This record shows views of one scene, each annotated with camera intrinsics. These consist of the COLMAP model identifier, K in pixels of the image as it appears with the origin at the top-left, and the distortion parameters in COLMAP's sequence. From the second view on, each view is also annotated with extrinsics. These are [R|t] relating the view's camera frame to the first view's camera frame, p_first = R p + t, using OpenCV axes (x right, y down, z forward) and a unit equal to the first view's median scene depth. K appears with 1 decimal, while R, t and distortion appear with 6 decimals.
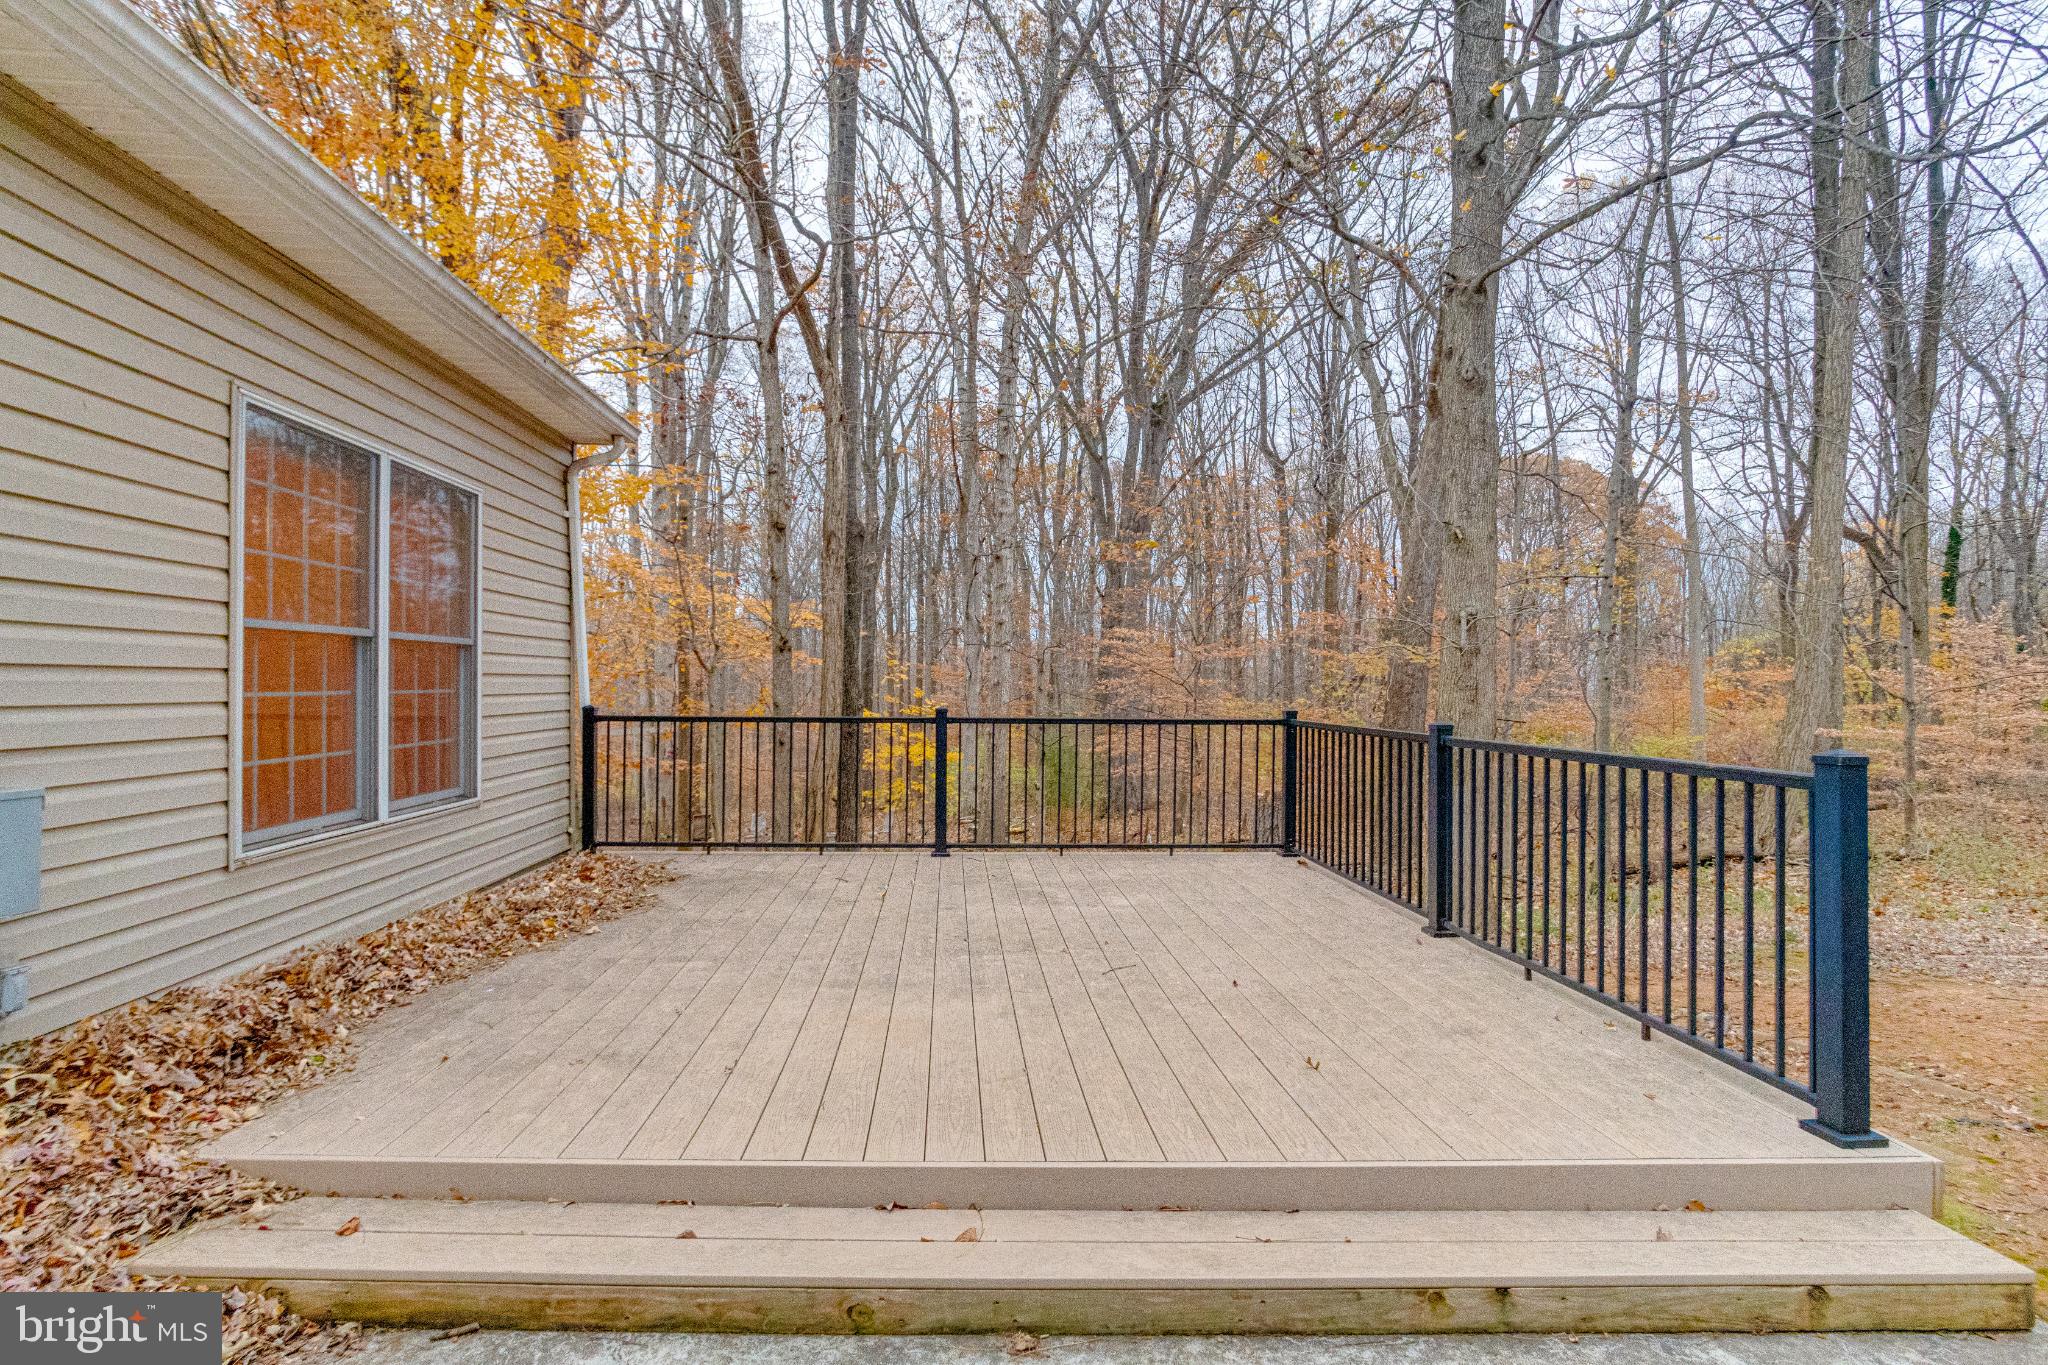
lens RADIAL K [[1041.5, 0, 995.9], [0, 1041.5, 681.1], [0, 0, 1]] dist [-0.044061, 0.020331]
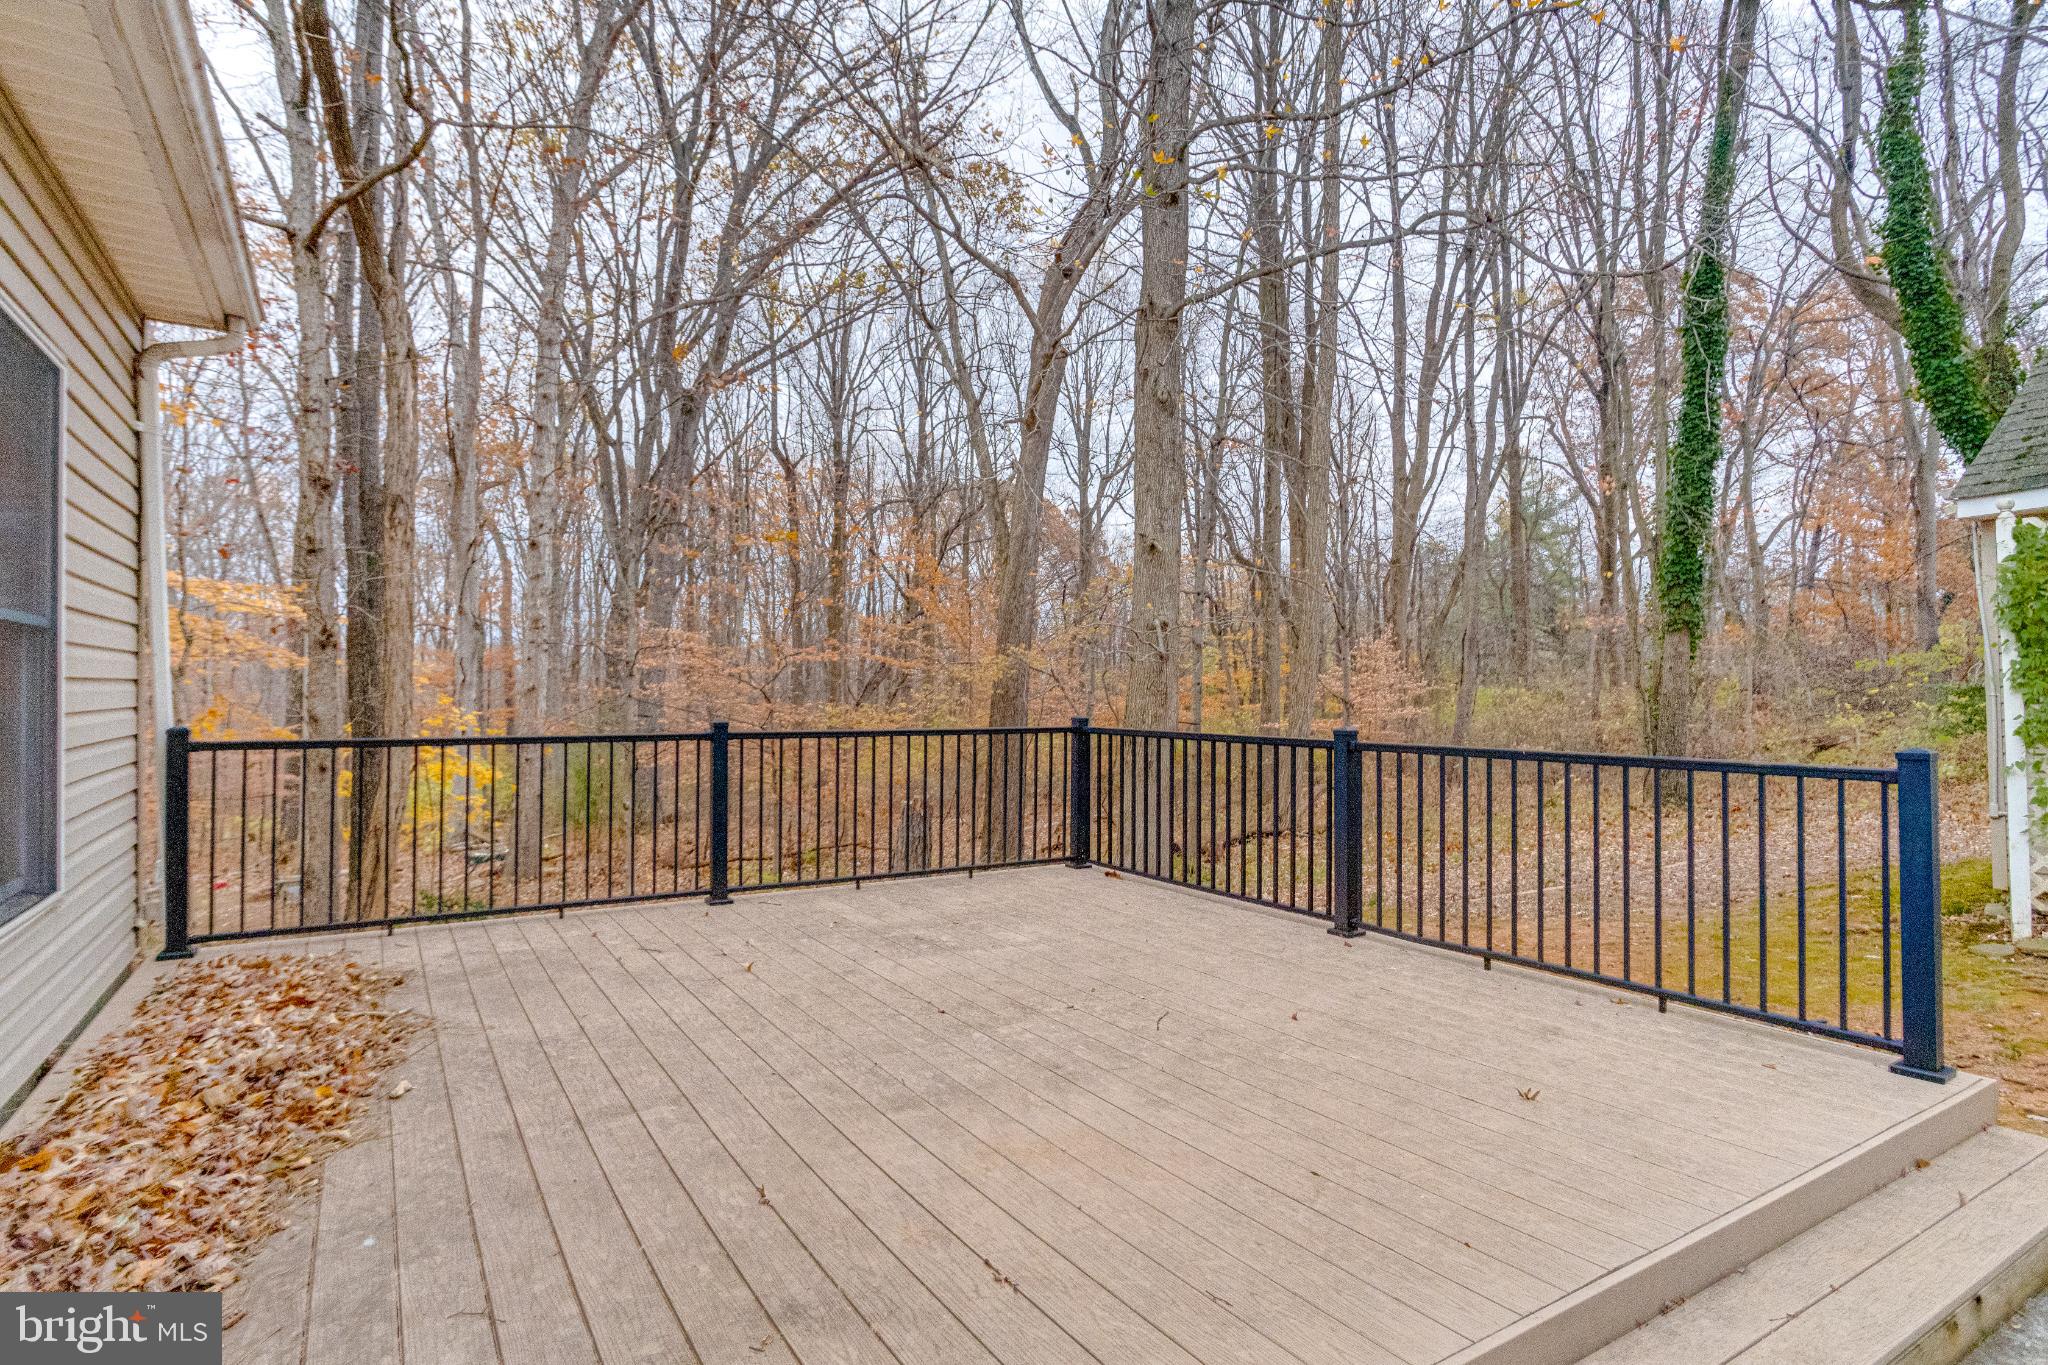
lens RADIAL K [[1027.8, 0, 1009.4], [0, 1027.8, 688.2], [0, 0, 1]] dist [-0.046719, 0.019601]
pose [[0.868698, -0.002206, 0.495337, -0.251280], [0.000989, 0.999996, 0.002720, -0.001746], [-0.495341, -0.001873, 0.868697, 0.196437]]
